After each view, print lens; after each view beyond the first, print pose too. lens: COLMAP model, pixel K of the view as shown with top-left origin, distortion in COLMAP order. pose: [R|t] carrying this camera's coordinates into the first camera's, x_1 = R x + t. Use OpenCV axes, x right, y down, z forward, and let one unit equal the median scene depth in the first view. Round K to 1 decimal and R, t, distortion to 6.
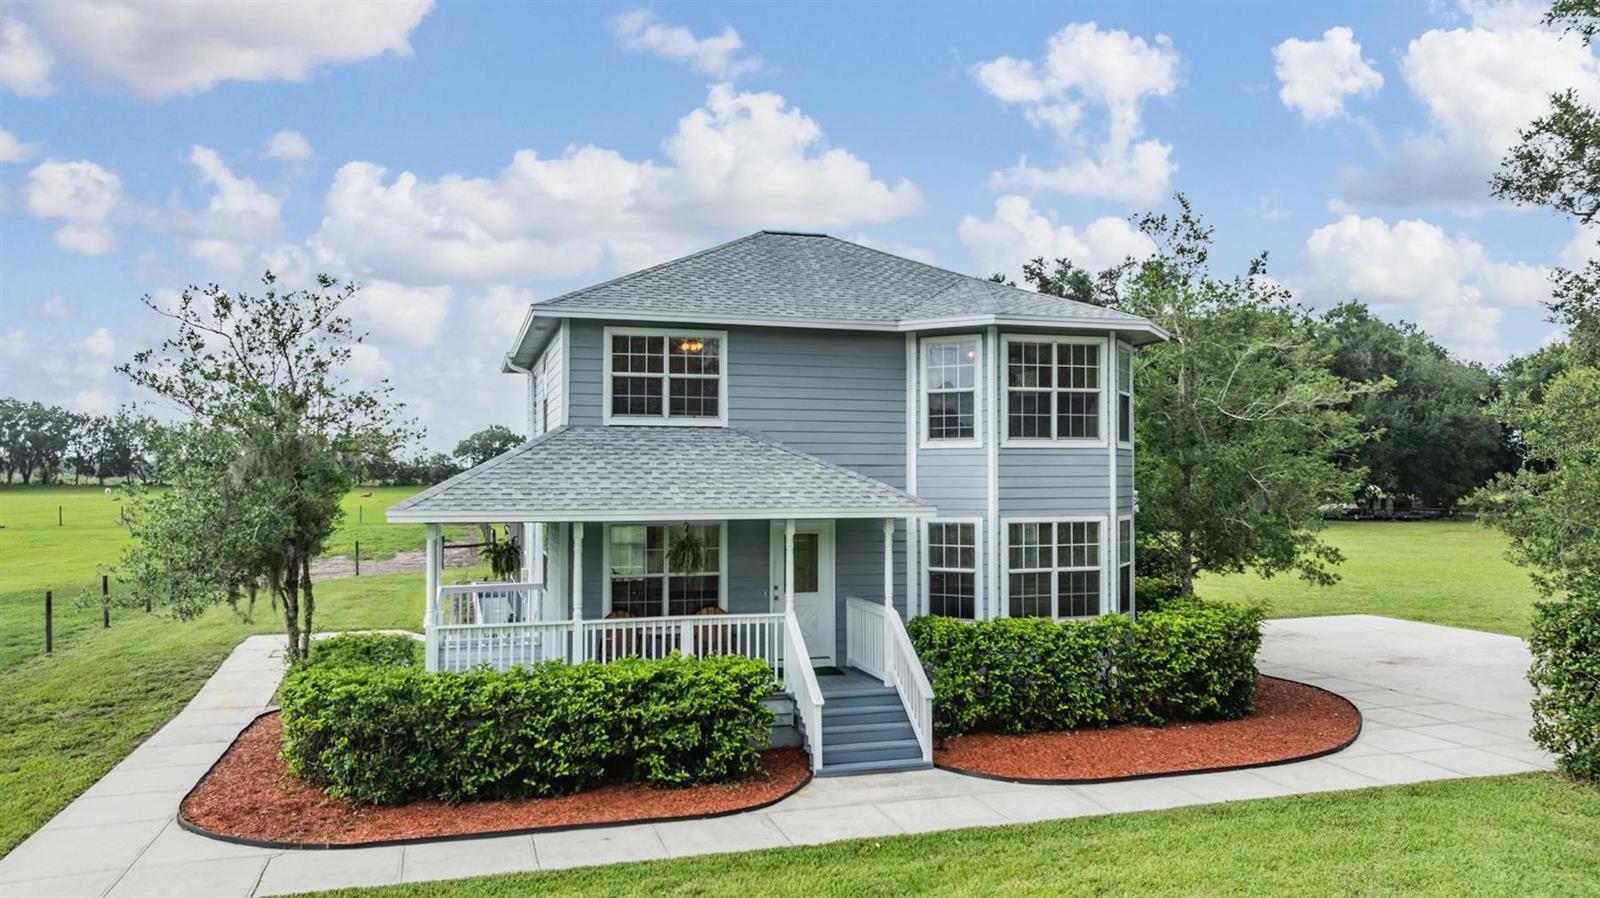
lens RADIAL K [[1125.6, 0, 799.1], [0, 1125.6, 454.5], [0, 0, 1]] dist [-0.036654, 0.035043]
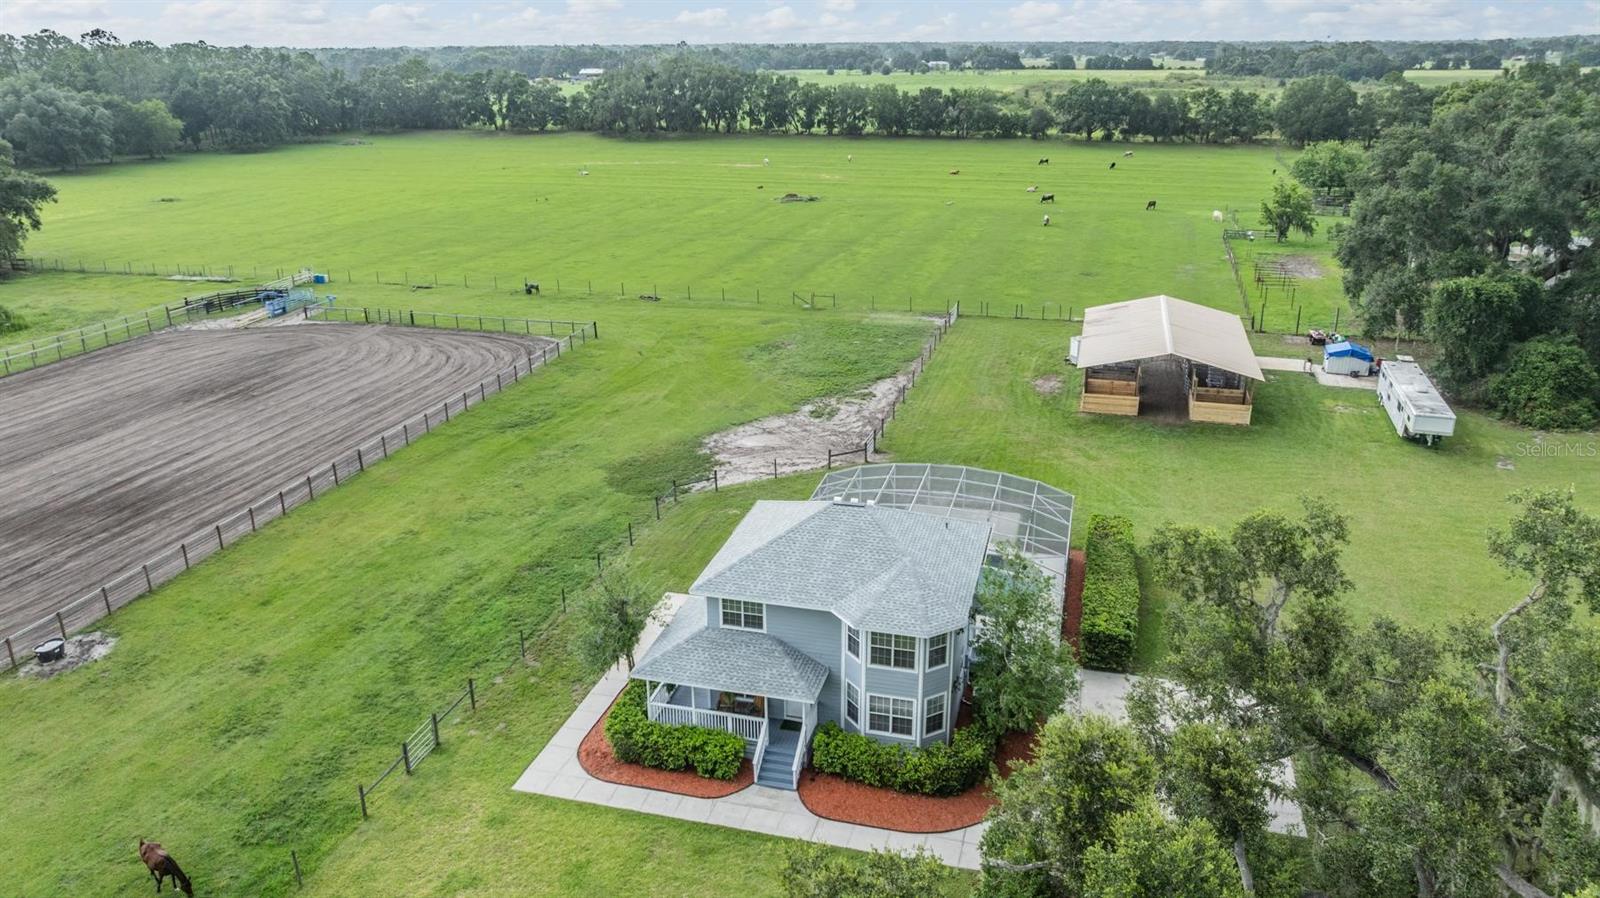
lens RADIAL K [[1125.6, 0, 796.0], [0, 1125.6, 418.6], [0, 0, 1]] dist [-0.036654, 0.035043]
pose [[0.846567, 0.161776, -0.507102, 1.233616], [0.017645, 0.943642, 0.330498, -1.355978], [0.531990, -0.288736, 0.796001, -0.859407]]
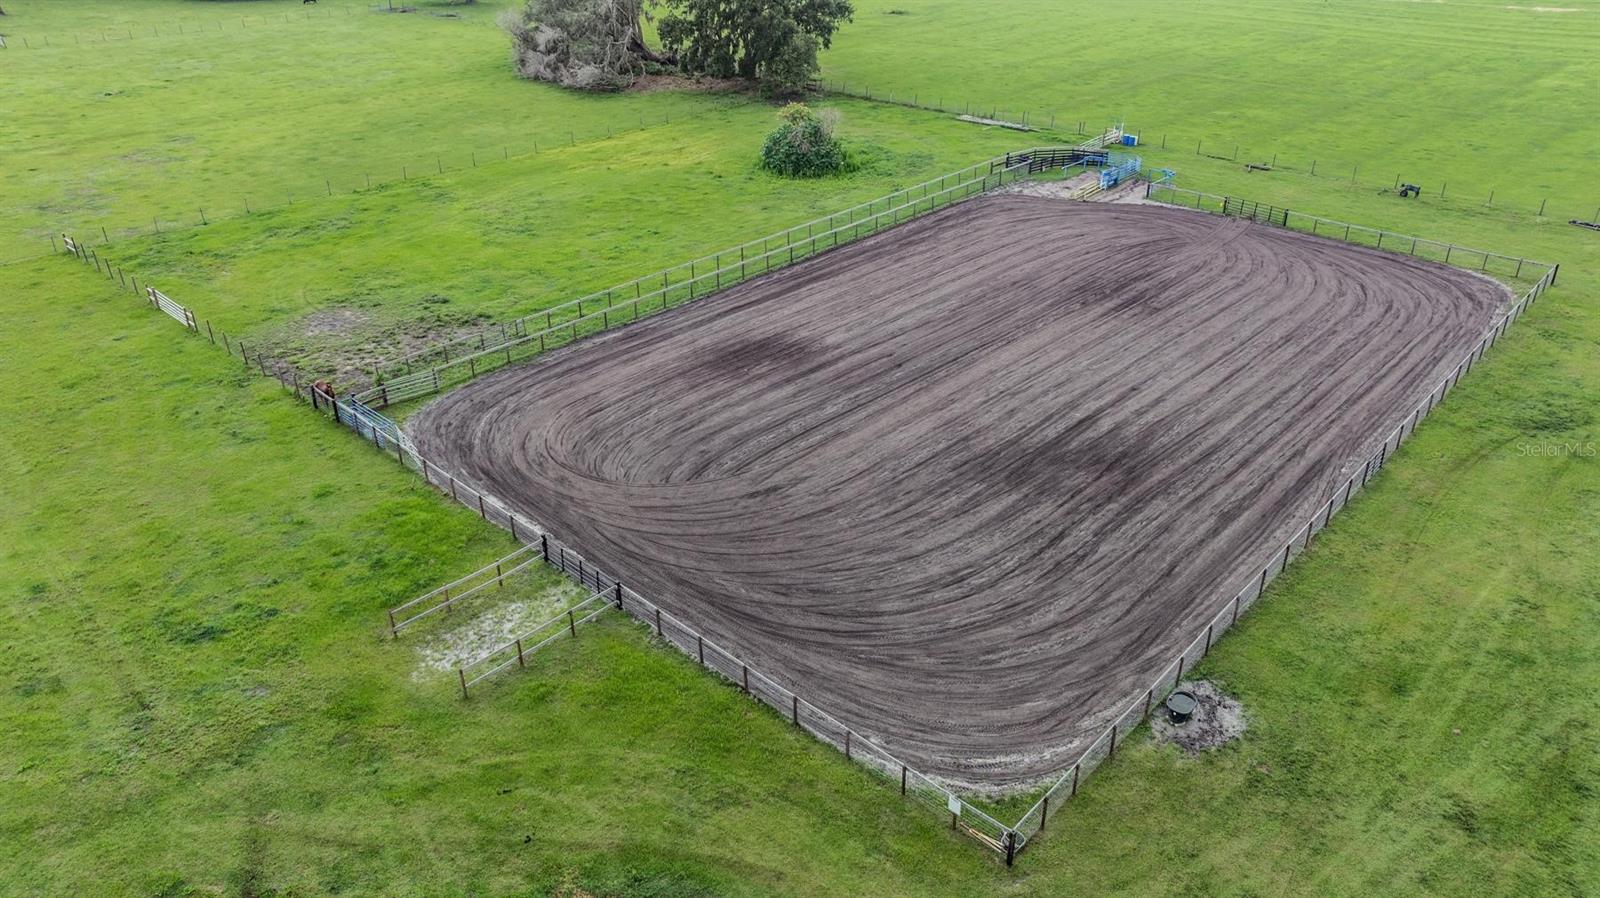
lens RADIAL K [[1125.6, 0, 803.6], [0, 1125.6, 445.3], [0, 0, 1]] dist [-0.036654, 0.035043]
pose [[0.507352, 0.412552, -0.756568, -0.723524], [0.021435, 0.871641, 0.489676, -1.543529], [0.861472, -0.264655, 0.433385, -1.360054]]
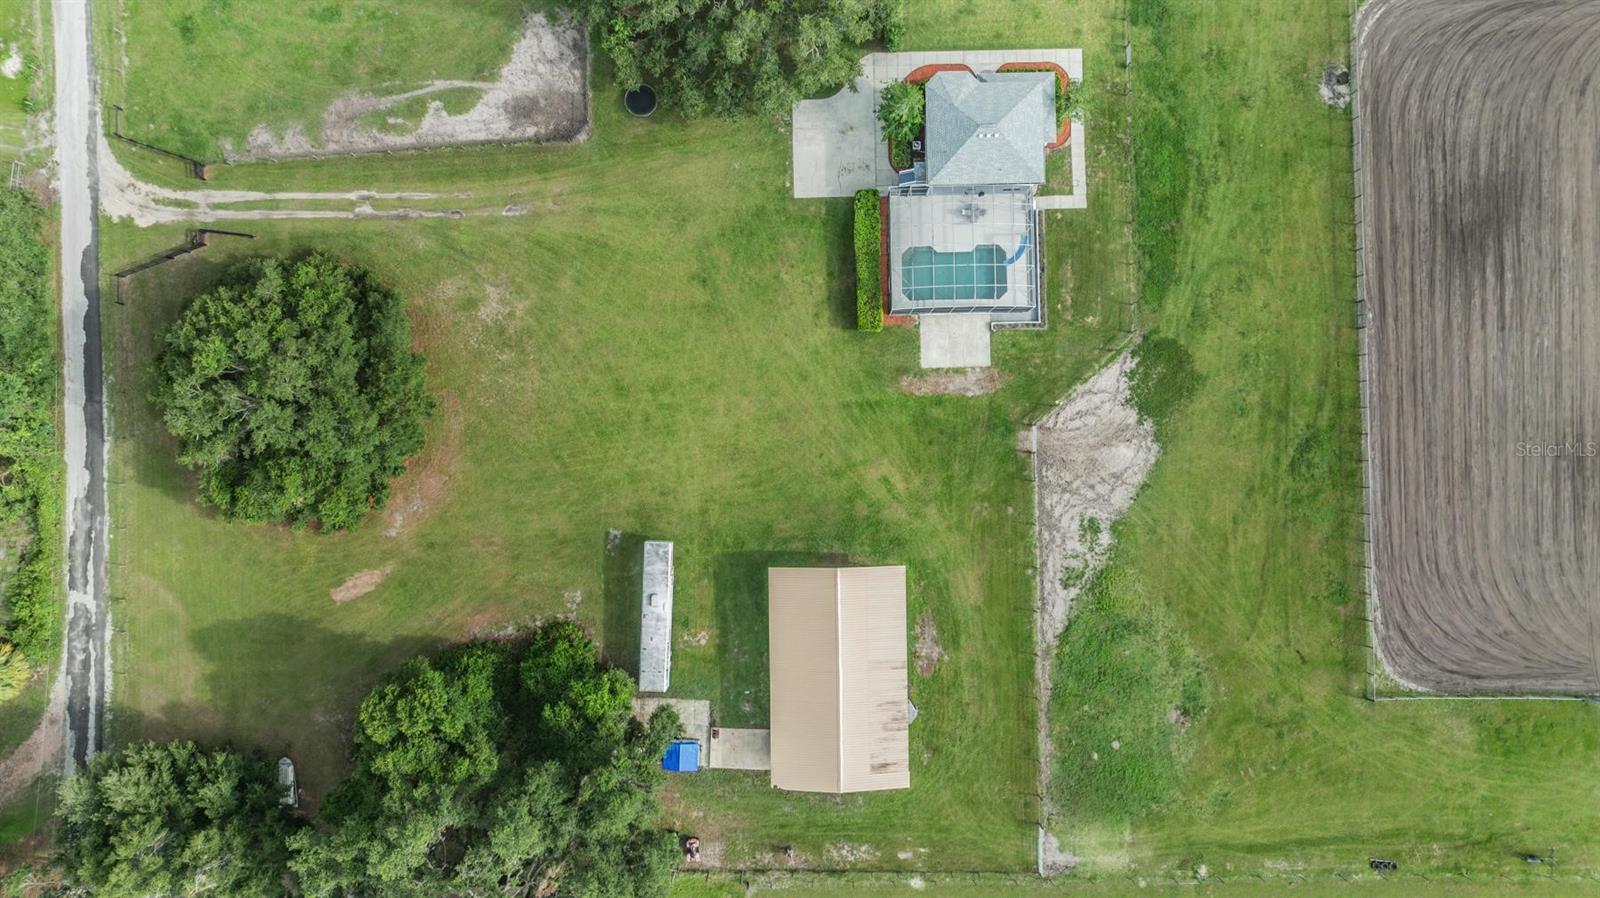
lens RADIAL K [[1125.6, 0, 796.1], [0, 1125.6, 458.6], [0, 0, 1]] dist [-0.036654, 0.035043]
pose [[-0.962103, -0.272430, 0.011776, 0.435431], [0.002255, 0.035237, 0.999376, -6.209494], [-0.272675, 0.961530, -0.033287, 3.527331]]
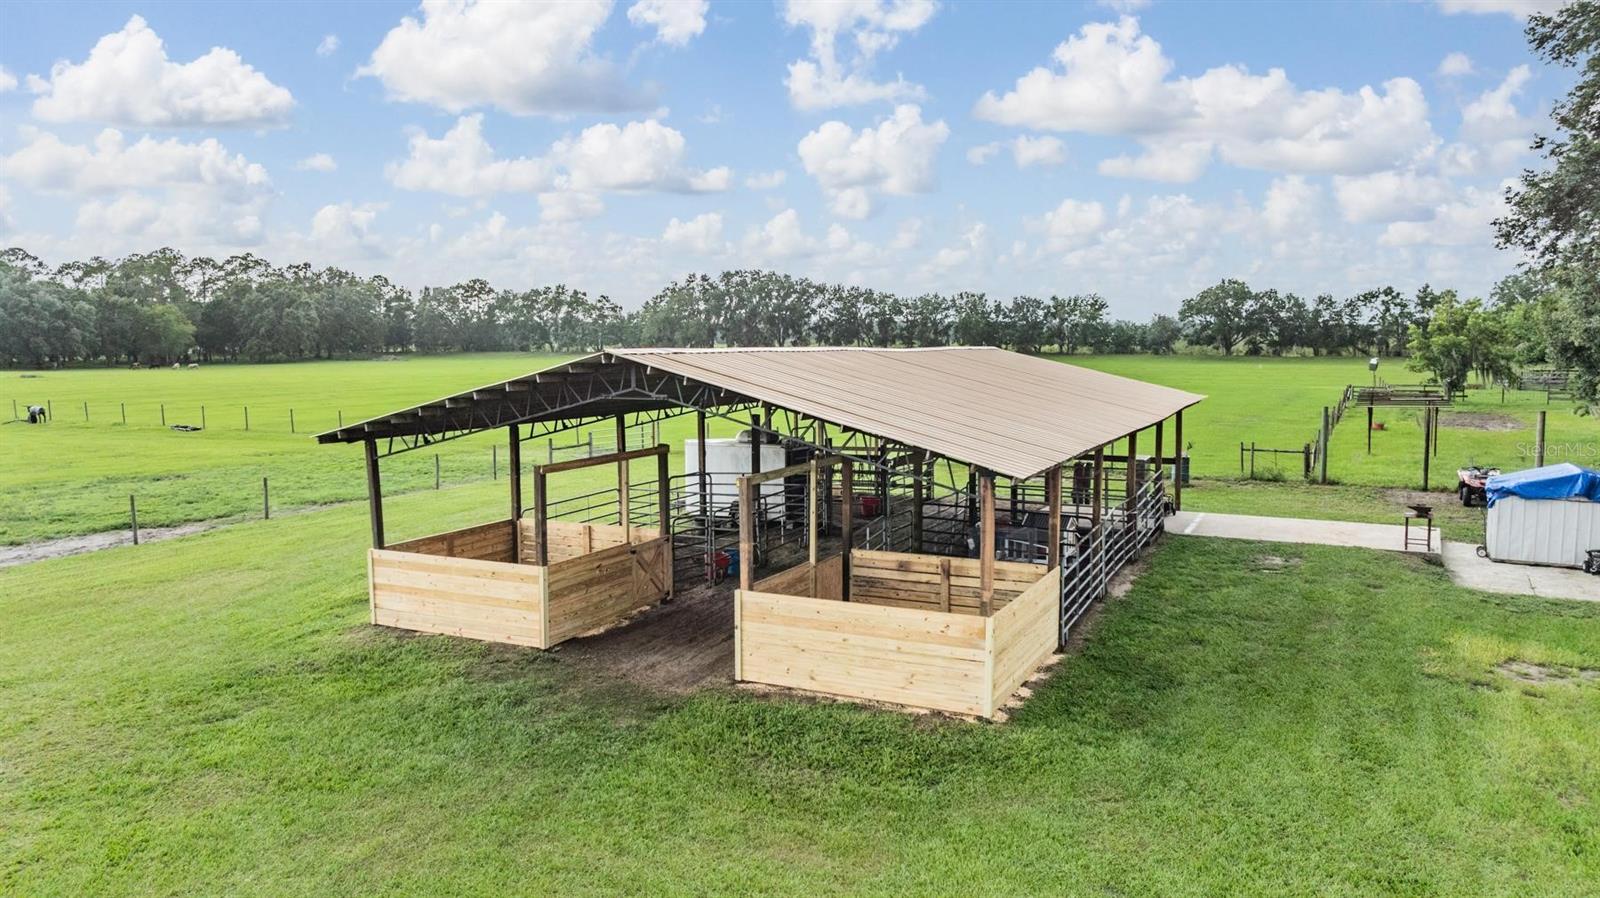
lens RADIAL K [[1125.6, 0, 796.0], [0, 1125.6, 439.1], [0, 0, 1]] dist [-0.036654, 0.035043]
pose [[0.736075, 0.056918, -0.674503, 0.937838], [0.018221, 0.994431, 0.103799, -0.022136], [0.676655, -0.088694, 0.730939, 3.276551]]
